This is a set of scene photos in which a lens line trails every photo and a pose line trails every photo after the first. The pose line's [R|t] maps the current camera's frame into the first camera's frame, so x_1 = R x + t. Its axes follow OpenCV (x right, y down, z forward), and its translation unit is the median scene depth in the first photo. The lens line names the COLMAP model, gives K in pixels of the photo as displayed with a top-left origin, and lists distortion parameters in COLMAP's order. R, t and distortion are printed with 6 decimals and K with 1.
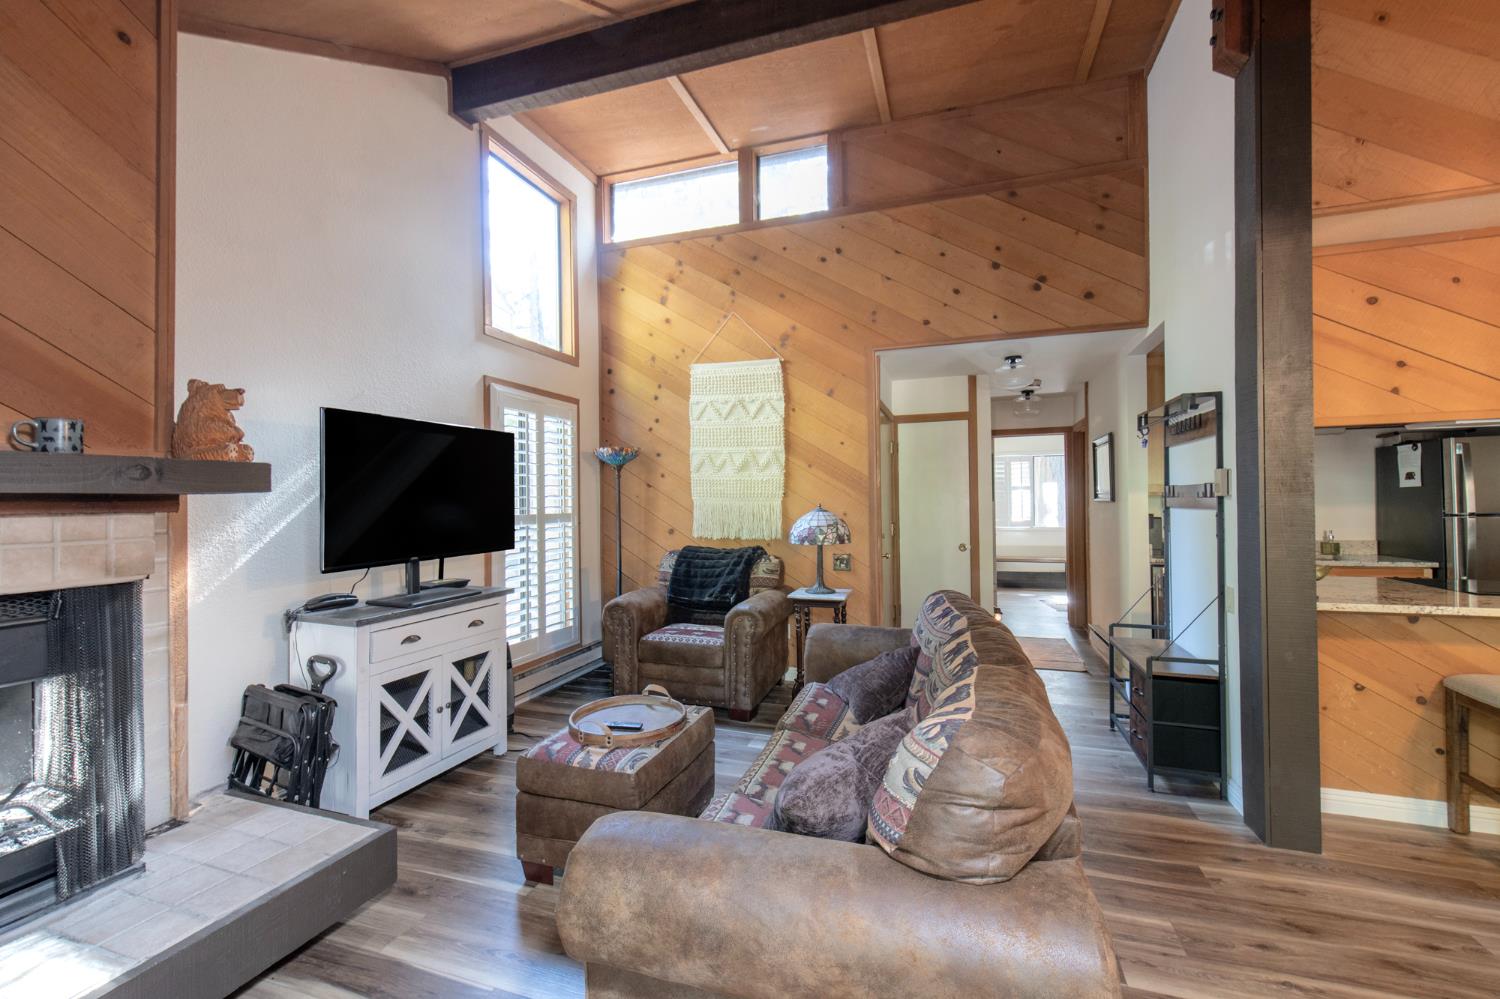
lens RADIAL K [[631.3, 0, 745.1], [0, 631.3, 496.6], [0, 0, 1]] dist [0.002254, -0.002882]
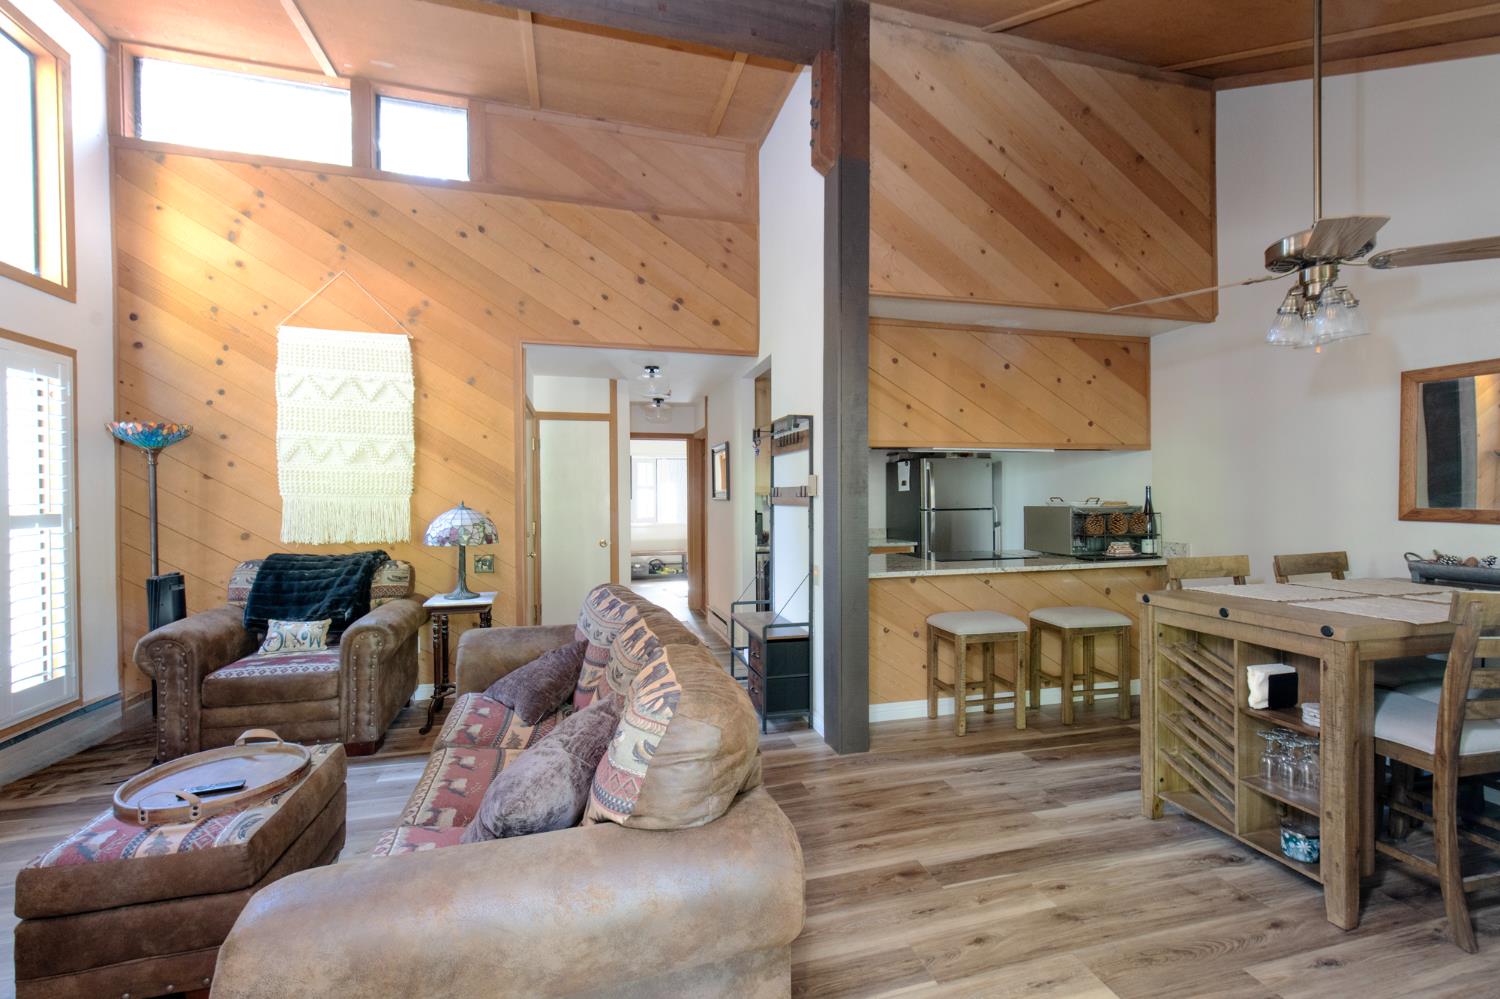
lens RADIAL K [[631.3, 0, 762.2], [0, 631.3, 502.5], [0, 0, 1]] dist [0.002254, -0.002882]
pose [[0.818803, 0.001788, 0.574072, -0.051468], [-0.009096, 0.999910, 0.009858, 0.000189], [-0.574003, -0.013294, 0.818746, -0.004829]]
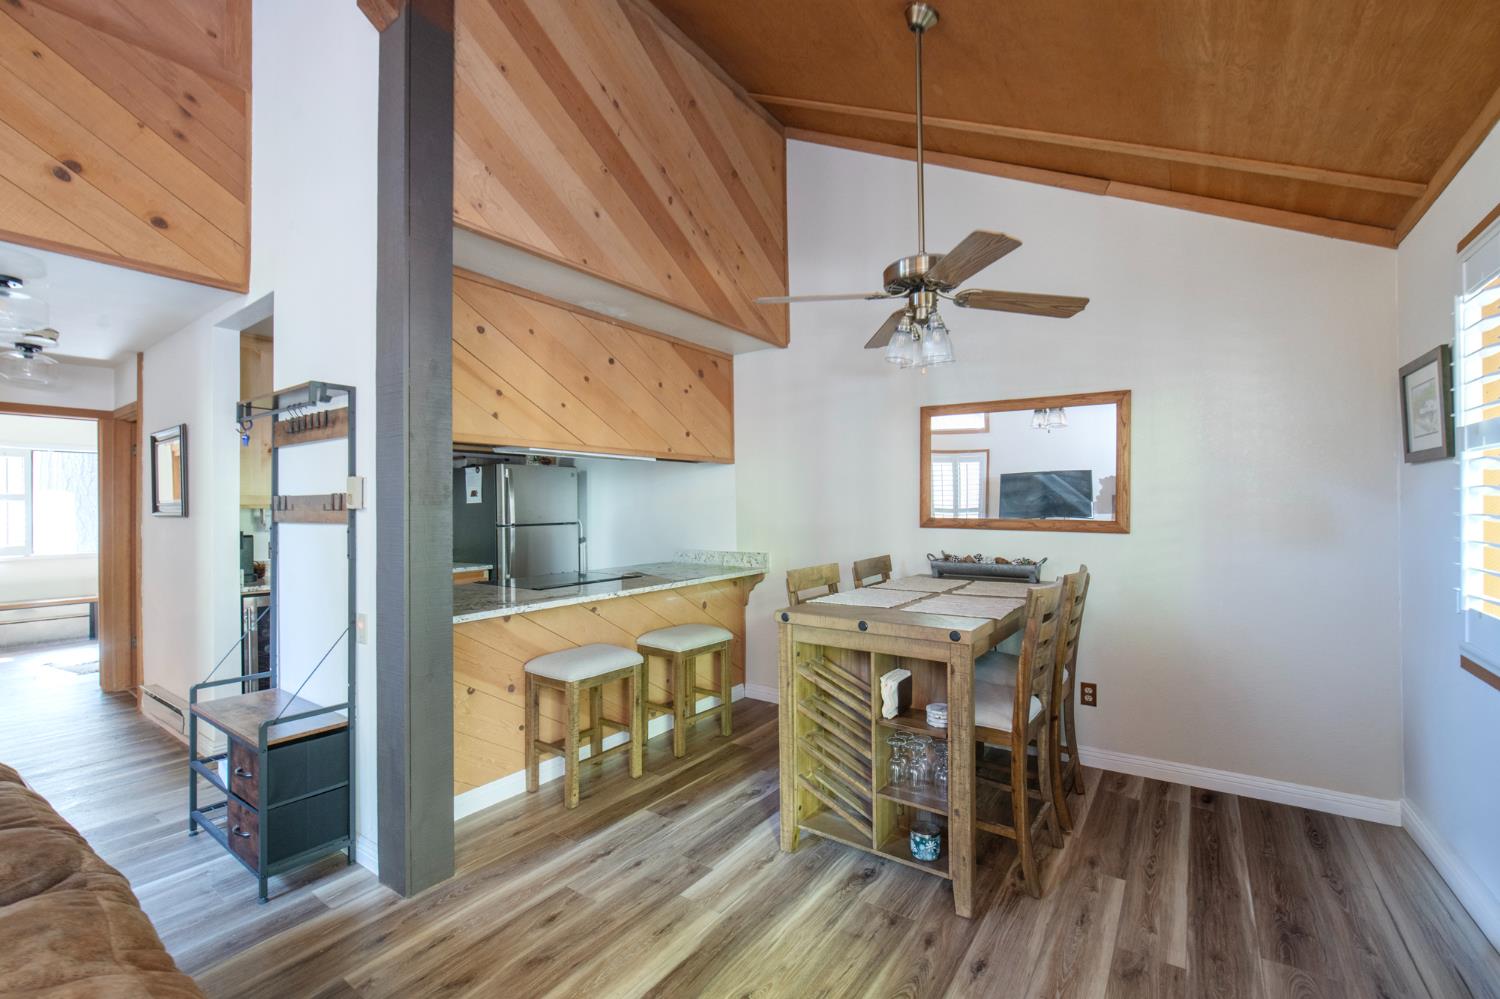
lens RADIAL K [[631.3, 0, 756.1], [0, 631.3, 505.2], [0, 0, 1]] dist [0.002254, -0.002882]
pose [[0.276680, 0.013614, 0.960866, 0.054843], [-0.003933, 0.999907, -0.013034, 0.002342], [-0.960954, -0.000173, 0.276707, 0.160588]]
